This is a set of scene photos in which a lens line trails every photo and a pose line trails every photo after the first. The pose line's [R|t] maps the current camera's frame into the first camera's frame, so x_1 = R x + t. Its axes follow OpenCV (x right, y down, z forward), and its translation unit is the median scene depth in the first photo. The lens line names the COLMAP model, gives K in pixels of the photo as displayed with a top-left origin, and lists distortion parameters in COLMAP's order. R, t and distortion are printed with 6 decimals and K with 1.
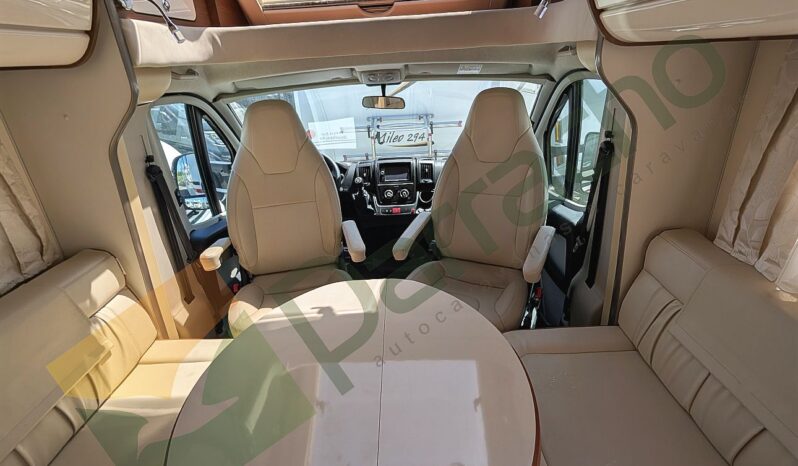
lens RADIAL K [[410.4, 0, 399.0], [0, 410.4, 233.0], [0, 0, 1]] dist [0.002678, 0.000737]
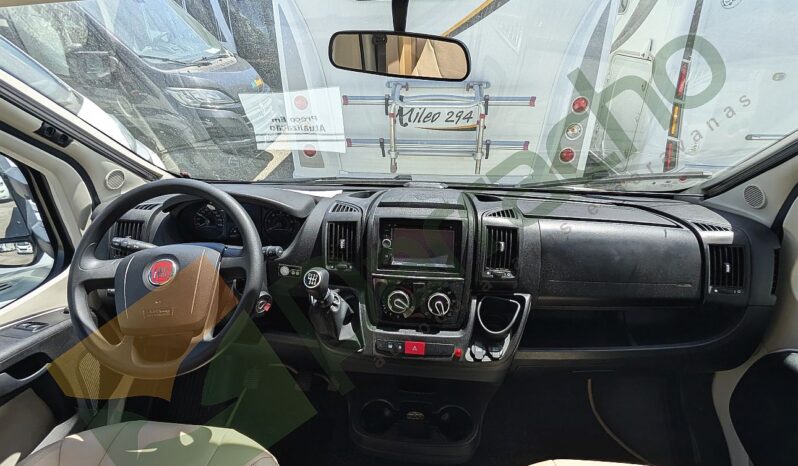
lens RADIAL K [[410.4, 0, 399.0], [0, 410.4, 233.0], [0, 0, 1]] dist [0.002678, 0.000737]
pose [[0.995688, 0.075297, -0.054174, -0.004732], [-0.070129, 0.993316, 0.091685, -0.110355], [0.060715, -0.087490, 0.994313, 0.351048]]
